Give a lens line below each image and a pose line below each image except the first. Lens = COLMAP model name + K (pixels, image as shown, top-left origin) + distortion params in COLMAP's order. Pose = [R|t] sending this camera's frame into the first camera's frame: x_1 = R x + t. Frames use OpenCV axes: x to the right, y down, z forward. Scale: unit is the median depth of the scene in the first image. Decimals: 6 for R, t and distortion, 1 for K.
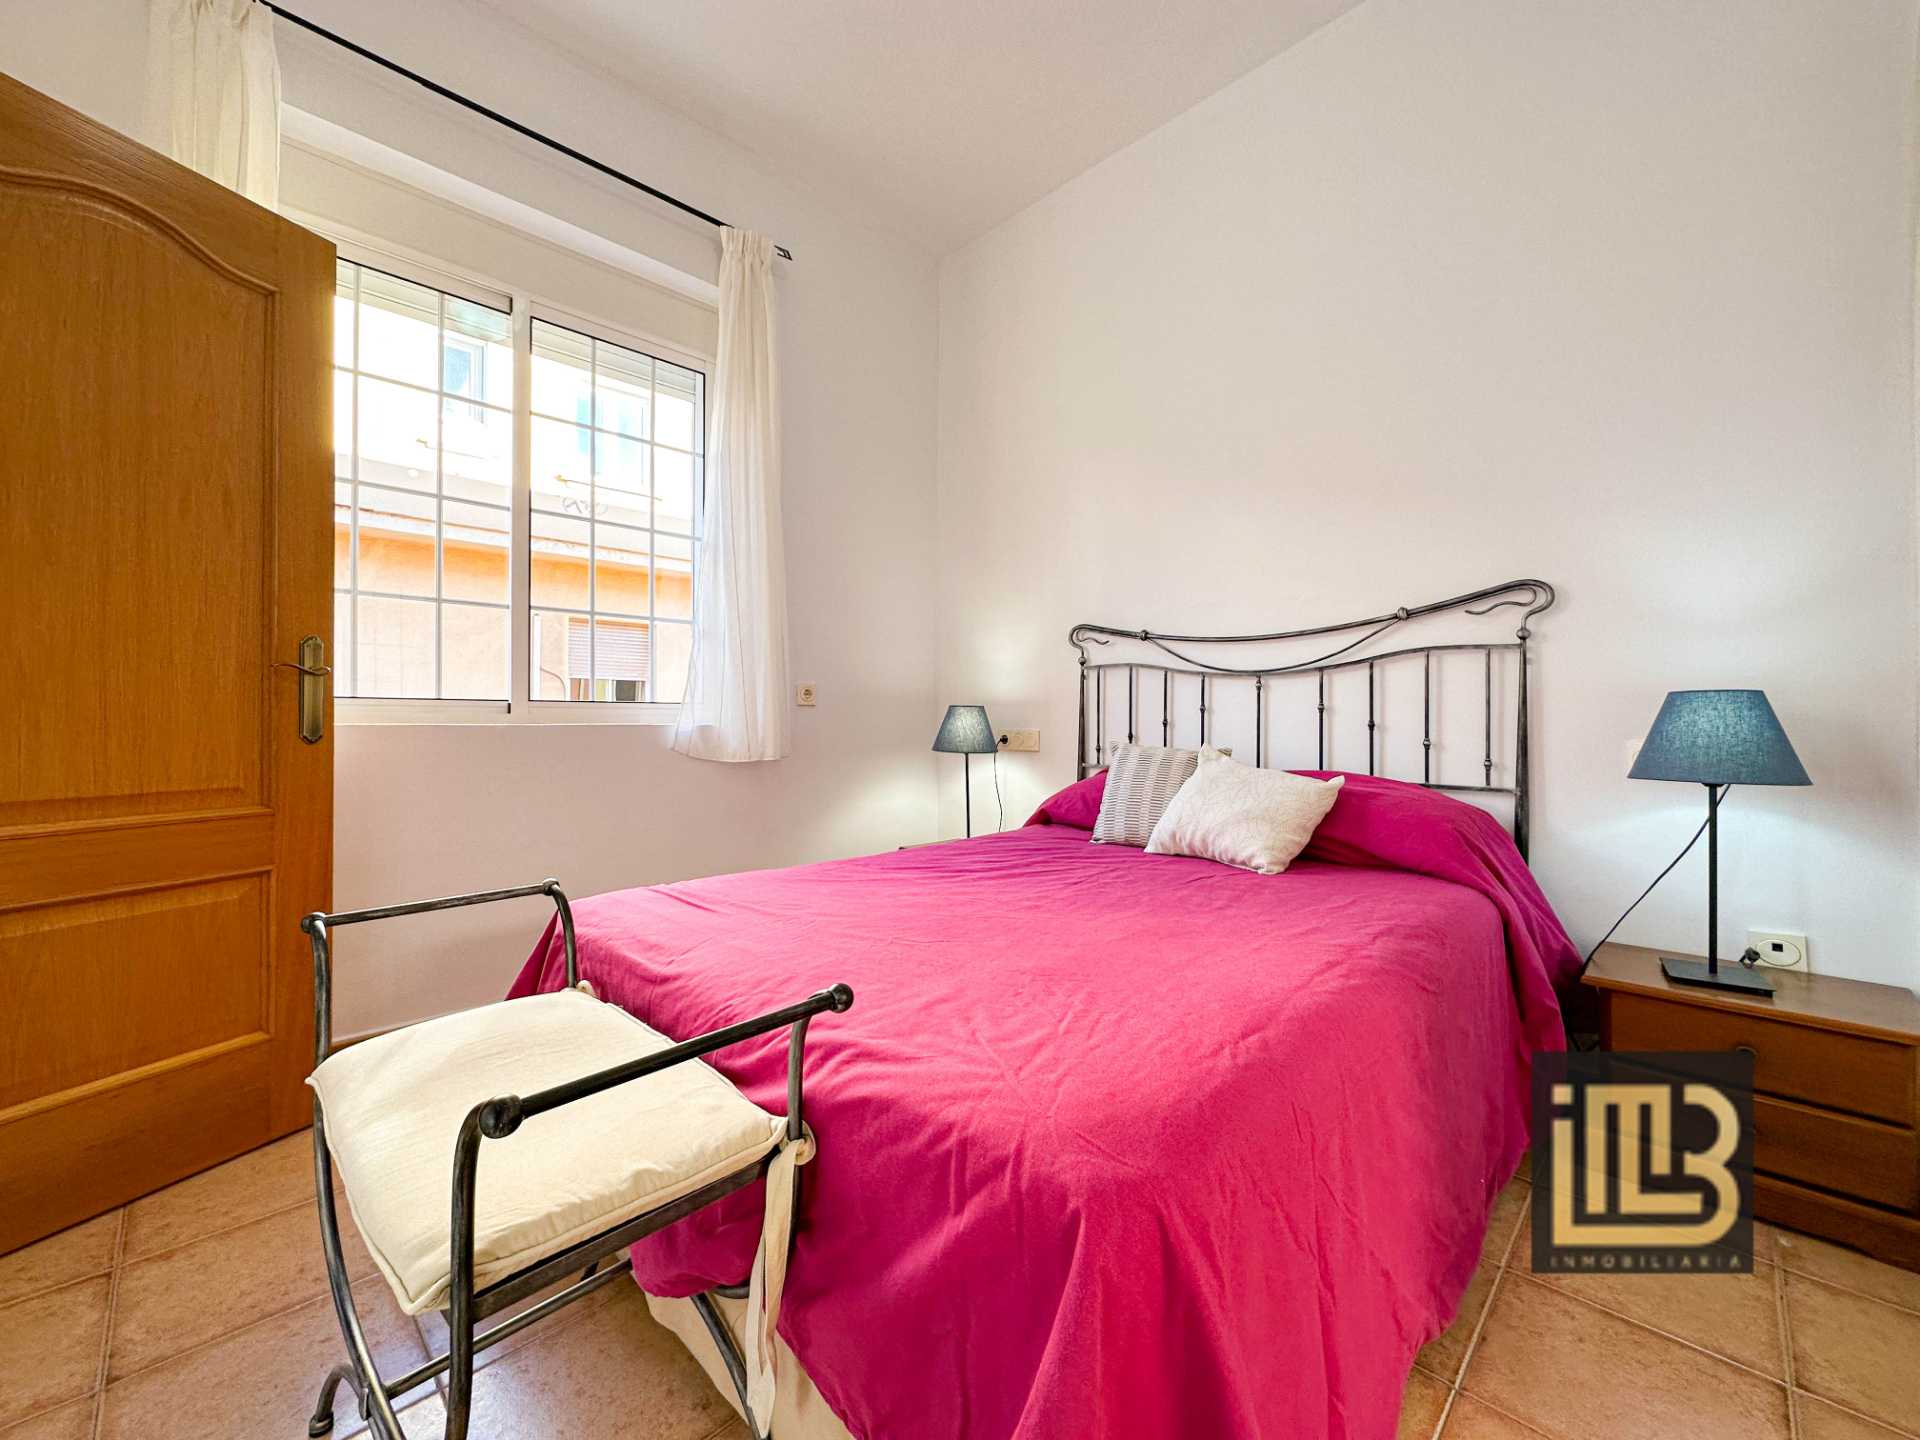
lens RADIAL K [[765.9, 0, 956.4], [0, 765.9, 732.0], [0, 0, 1]] dist [-0.000866, -0.000730]
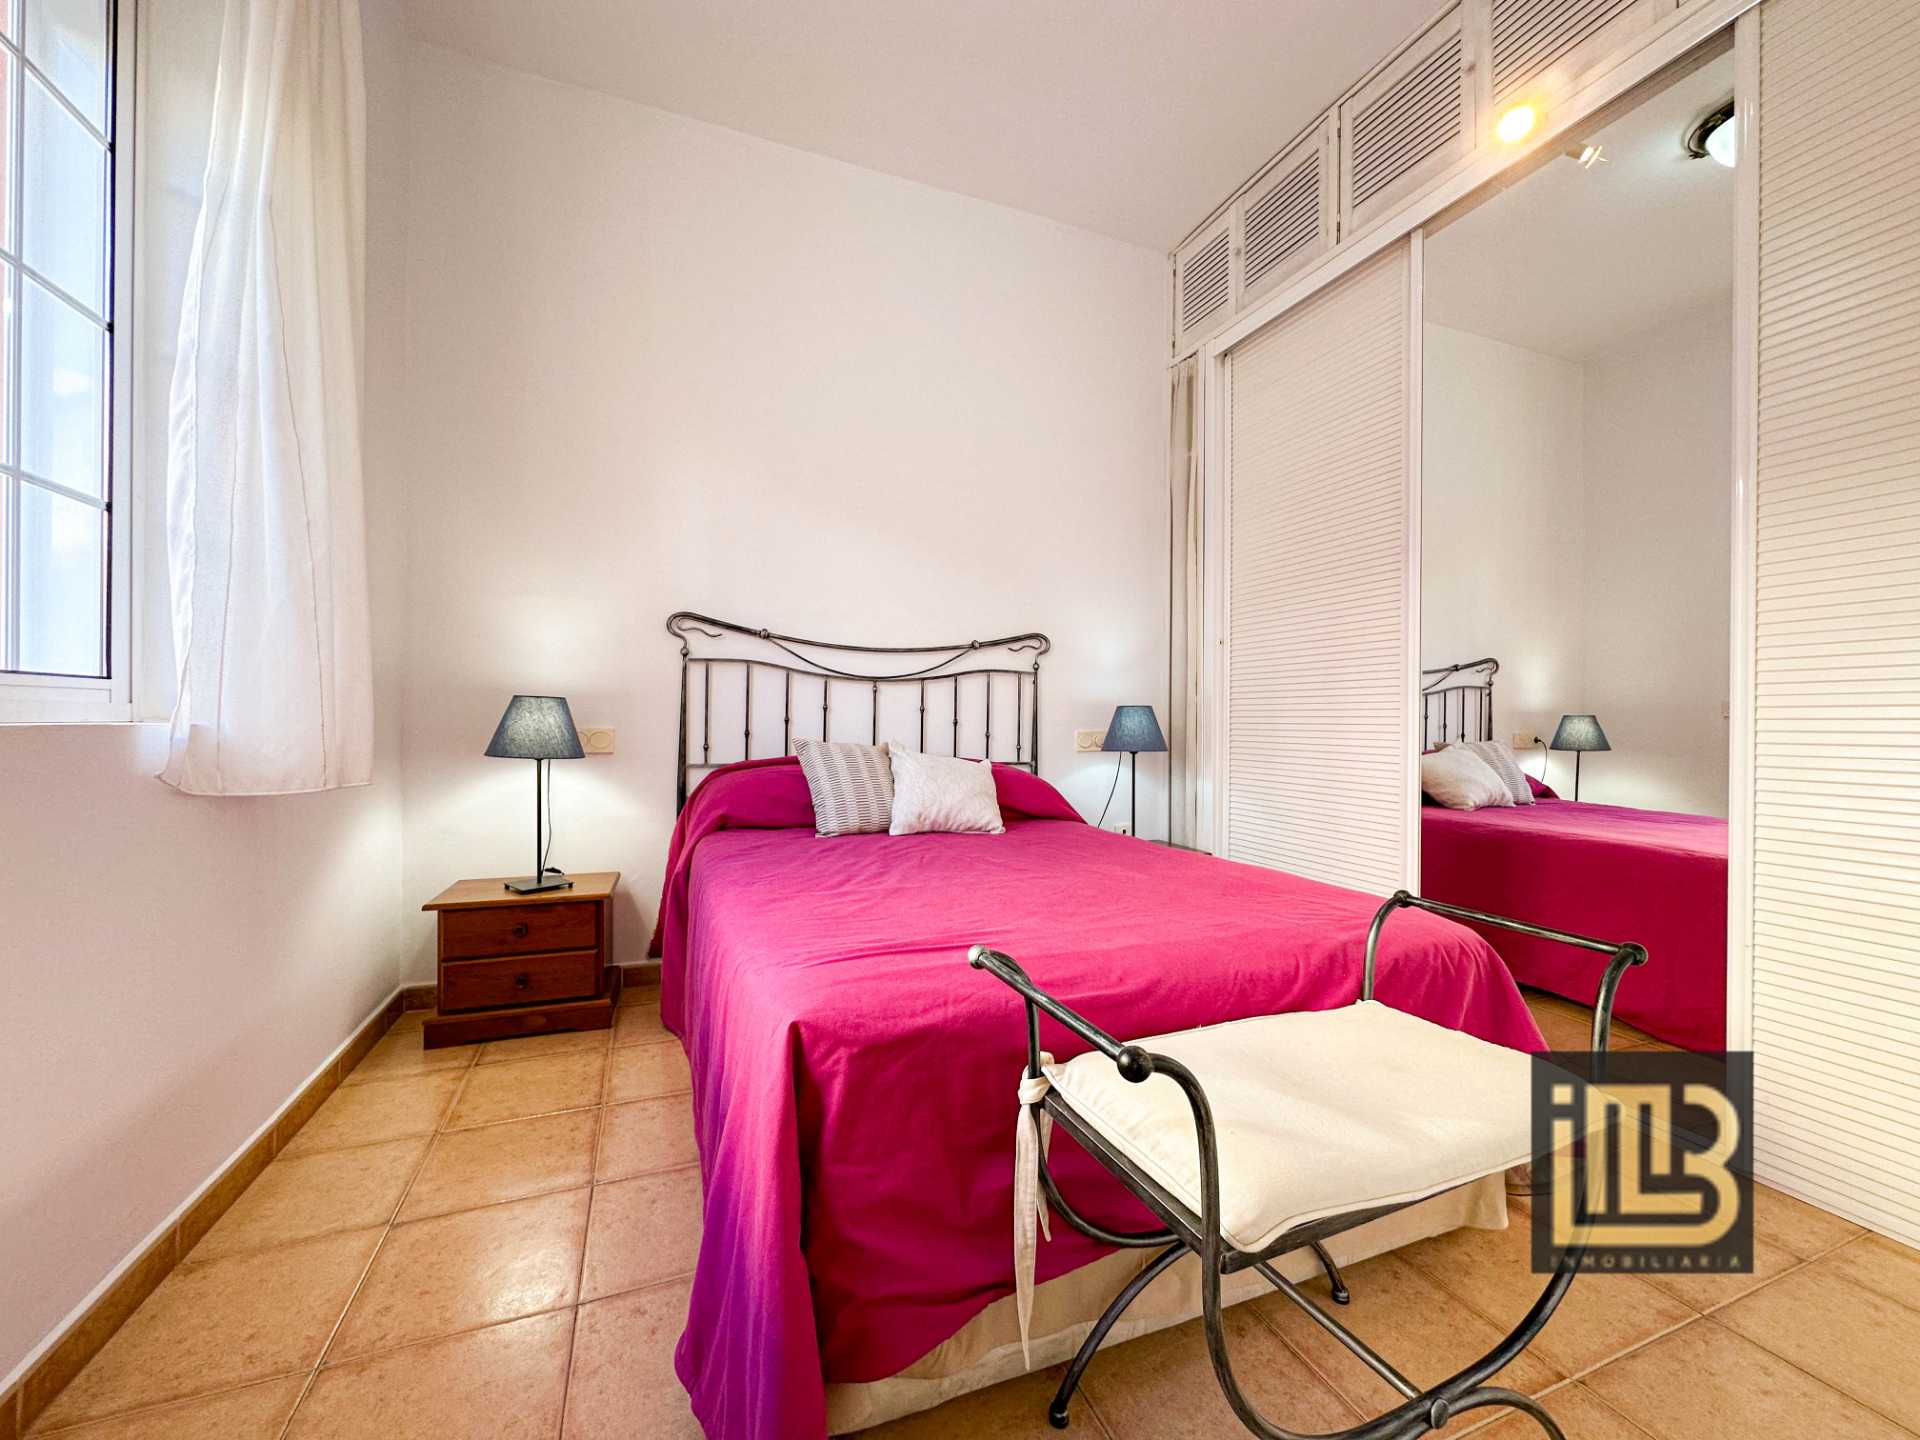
lens RADIAL K [[765.9, 0, 946.1], [0, 765.9, 718.9], [0, 0, 1]] dist [-0.000866, -0.000730]
pose [[0.406270, 0.015804, 0.913616, -0.697769], [0.013741, 0.999632, -0.023403, 0.015183], [-0.913650, 0.022062, 0.405903, 0.452407]]
